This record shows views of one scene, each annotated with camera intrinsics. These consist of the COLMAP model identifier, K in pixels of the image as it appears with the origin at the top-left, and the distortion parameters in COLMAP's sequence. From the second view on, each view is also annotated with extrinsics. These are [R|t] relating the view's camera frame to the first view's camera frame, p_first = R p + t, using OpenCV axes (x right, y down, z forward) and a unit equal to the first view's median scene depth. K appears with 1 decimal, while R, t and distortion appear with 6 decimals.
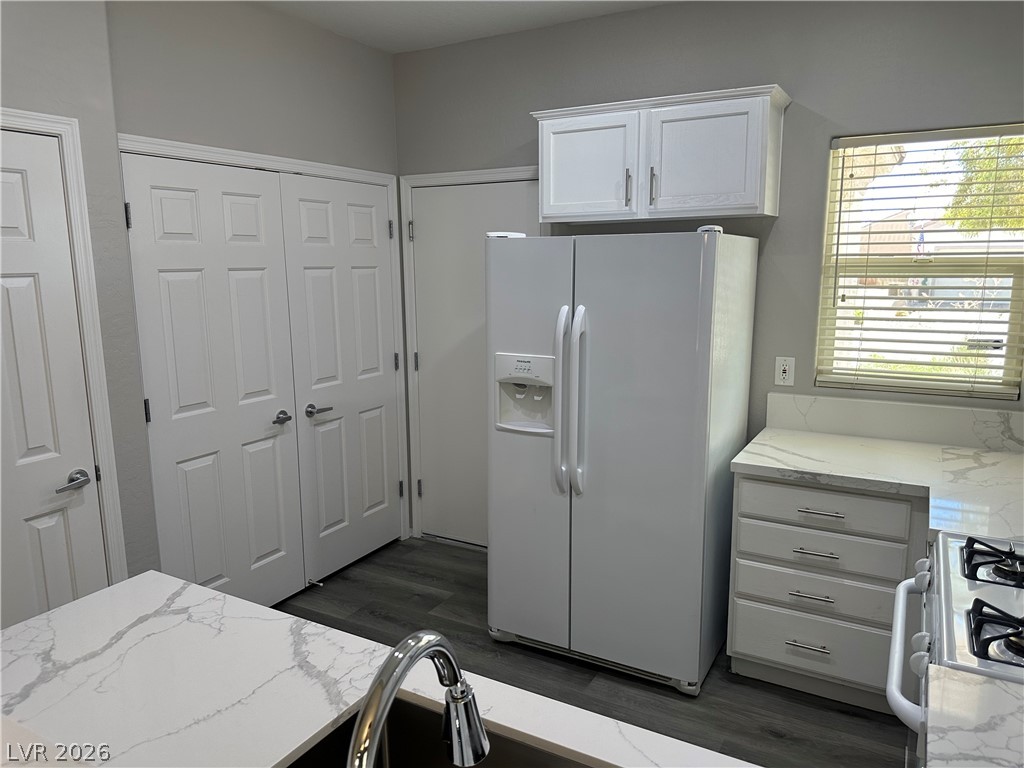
lens RADIAL K [[717.3, 0, 512.0], [0, 717.3, 384.0], [0, 0, 1]] dist [0.061193, -0.086694]
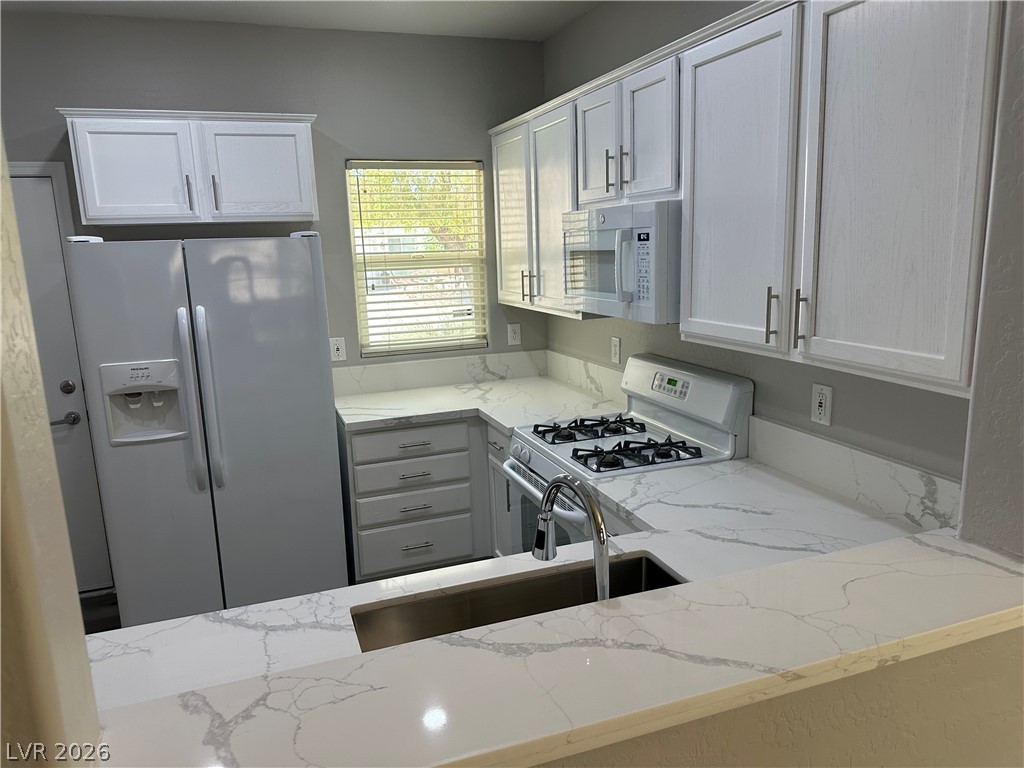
lens RADIAL K [[713.8, 0, 509.3], [0, 713.8, 389.3], [0, 0, 1]] dist [0.132775, -0.227969]
pose [[0.648413, -0.166869, 0.742775, -0.393362], [0.155695, 0.984126, 0.085175, -0.010306], [-0.745198, 0.060418, 0.664101, -0.028297]]
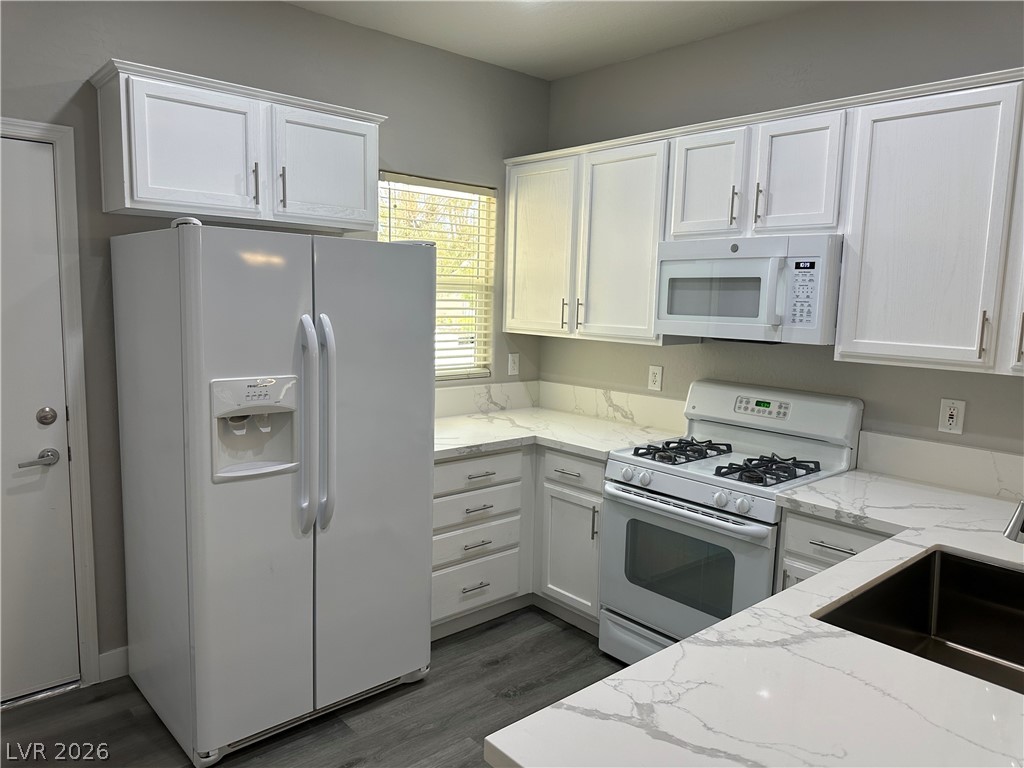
lens RADIAL K [[713.8, 0, 509.3], [0, 713.8, 389.3], [0, 0, 1]] dist [0.132775, -0.227969]
pose [[0.325814, -0.109461, 0.939076, -0.643869], [0.130432, 0.988981, 0.070024, -0.047304], [-0.936393, 0.099671, 0.336501, 0.461992]]
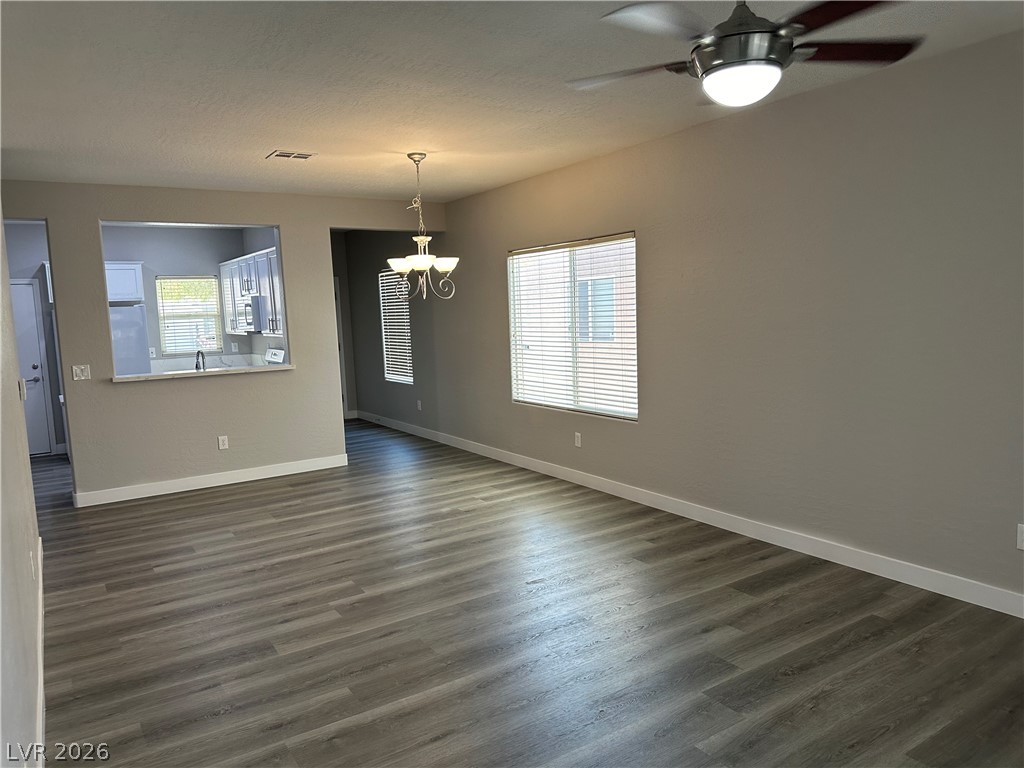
lens RADIAL K [[717.3, 0, 512.0], [0, 717.3, 384.0], [0, 0, 1]] dist [0.061193, -0.086694]
pose [[0.452561, -0.104364, 0.885605, -1.755071], [0.184866, 0.982533, 0.021317, 0.350107], [-0.872361, 0.154071, 0.463949, -1.799610]]
